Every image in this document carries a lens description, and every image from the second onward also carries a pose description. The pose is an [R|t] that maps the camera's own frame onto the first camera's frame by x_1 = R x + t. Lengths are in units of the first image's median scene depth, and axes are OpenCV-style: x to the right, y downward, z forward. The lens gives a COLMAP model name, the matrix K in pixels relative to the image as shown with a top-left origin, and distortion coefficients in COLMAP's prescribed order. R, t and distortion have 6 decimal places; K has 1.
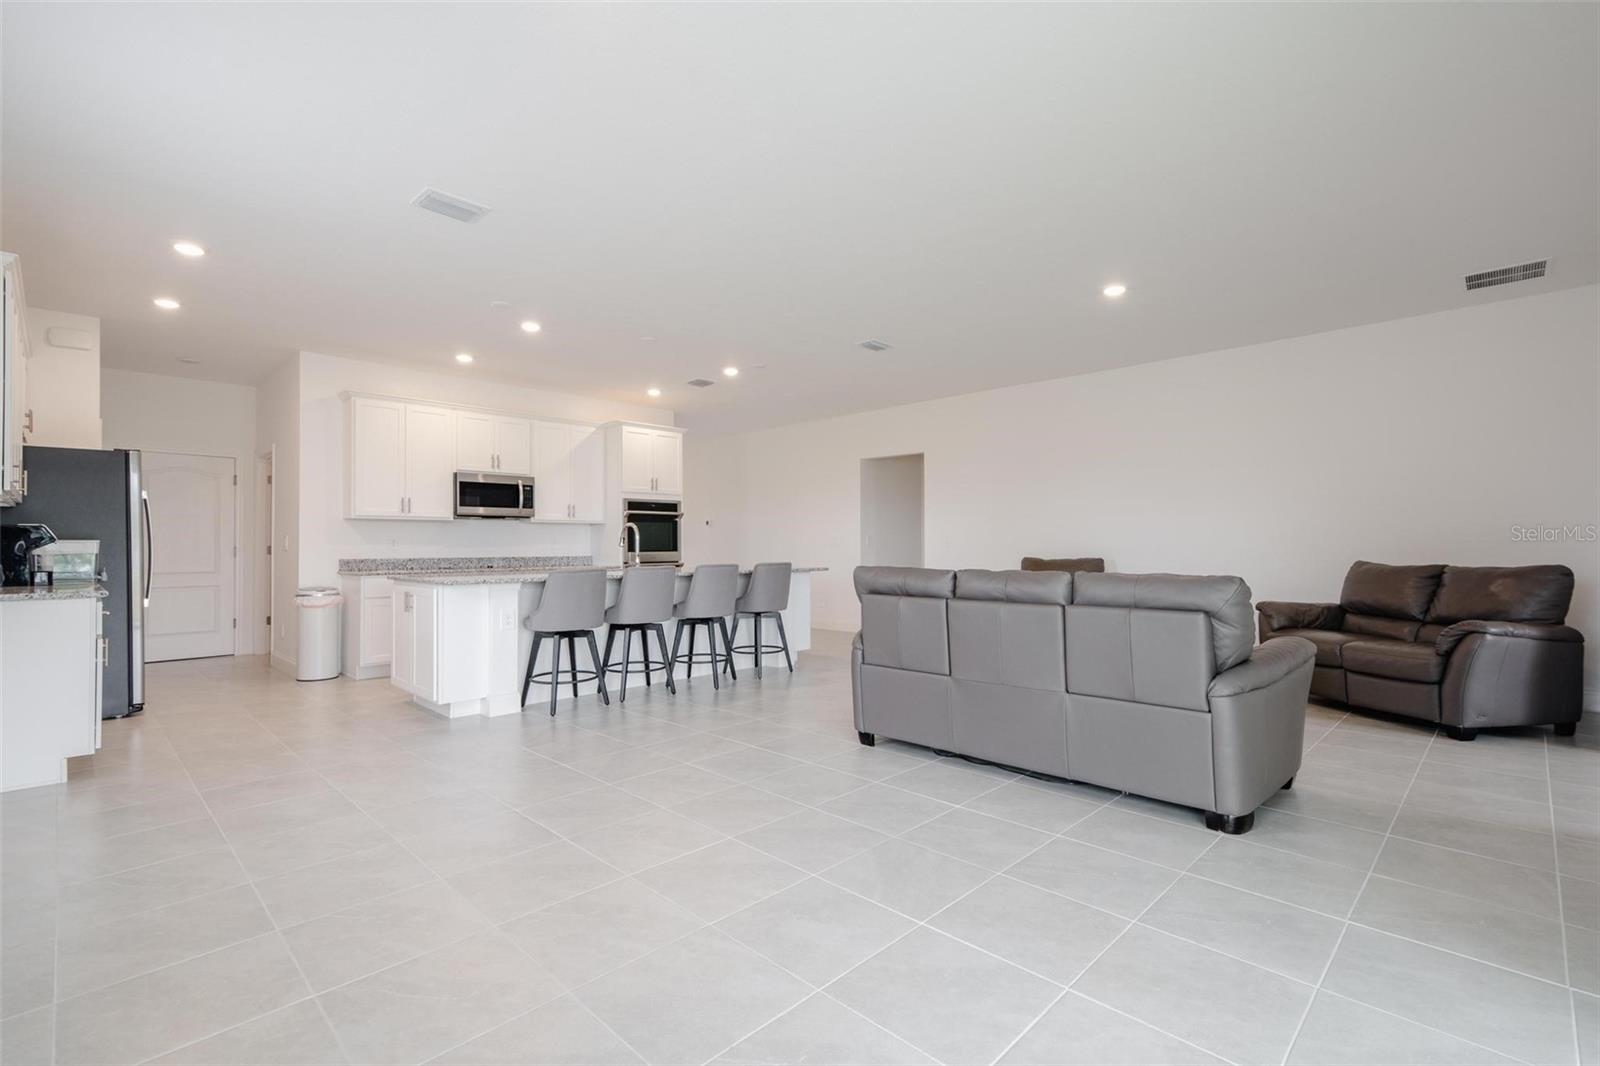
lens RADIAL K [[728.7, 0, 813.5], [0, 728.7, 549.3], [0, 0, 1]] dist [0.005177, 0.000125]
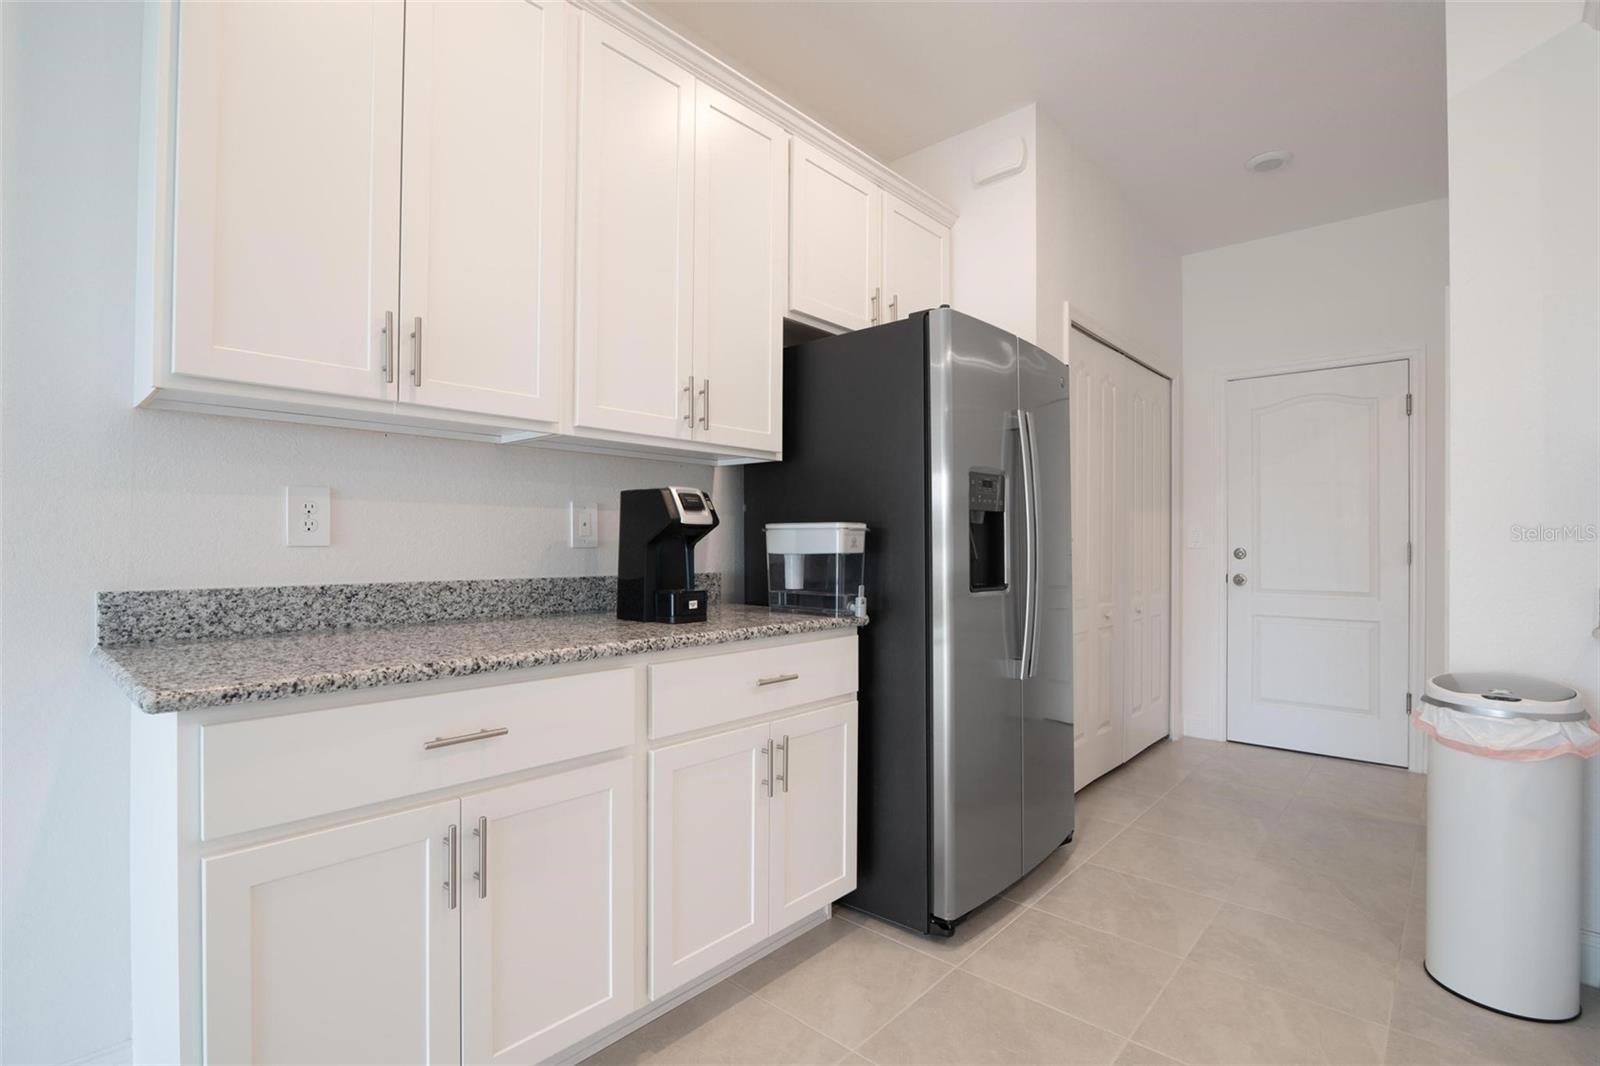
lens RADIAL K [[745.6, 0, 800.0], [0, 745.6, 533.0], [0, 0, 1]] dist [-0.017750, 0.000084]
pose [[0.044256, -0.009351, -0.998976, -0.351417], [-0.010745, 0.999894, -0.009836, -0.001199], [0.998962, 0.011169, 0.044151, 0.625179]]
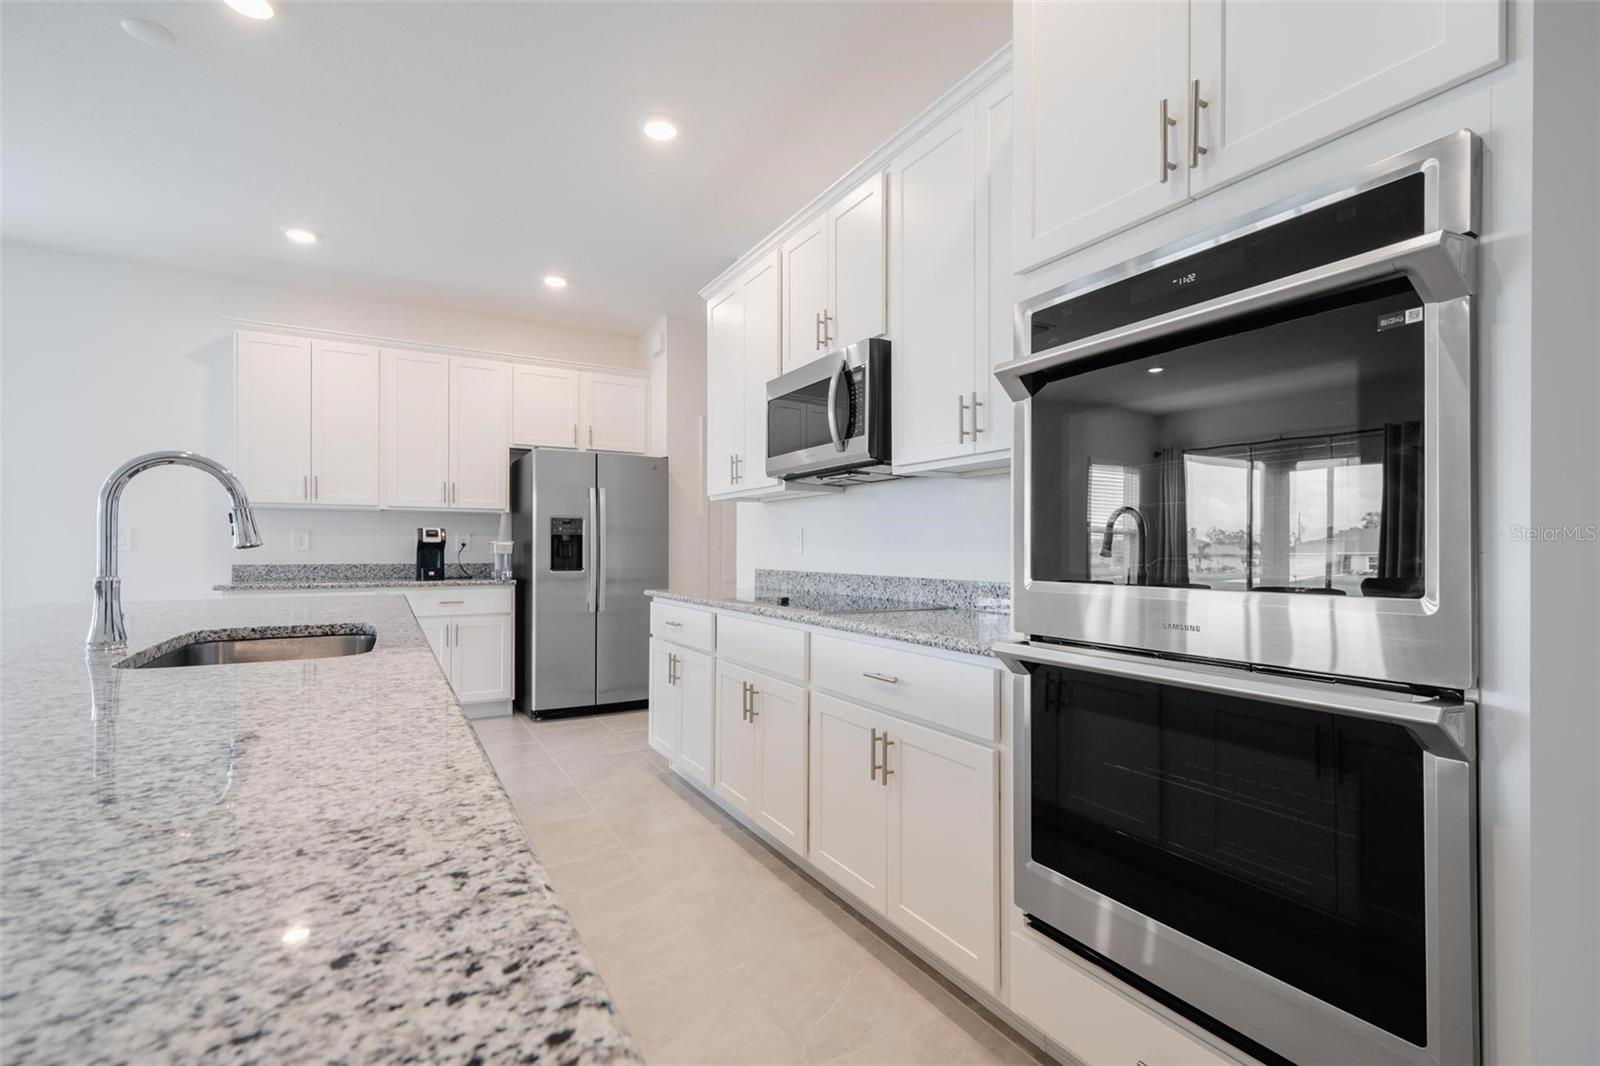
lens RADIAL K [[728.7, 0, 813.5], [0, 728.7, 549.3], [0, 0, 1]] dist [0.005177, 0.000125]
pose [[-0.259738, 0.002879, -0.965675, -0.064030], [-0.006447, 0.999968, 0.004716, -0.005433], [0.965658, 0.007451, -0.259711, 1.110642]]
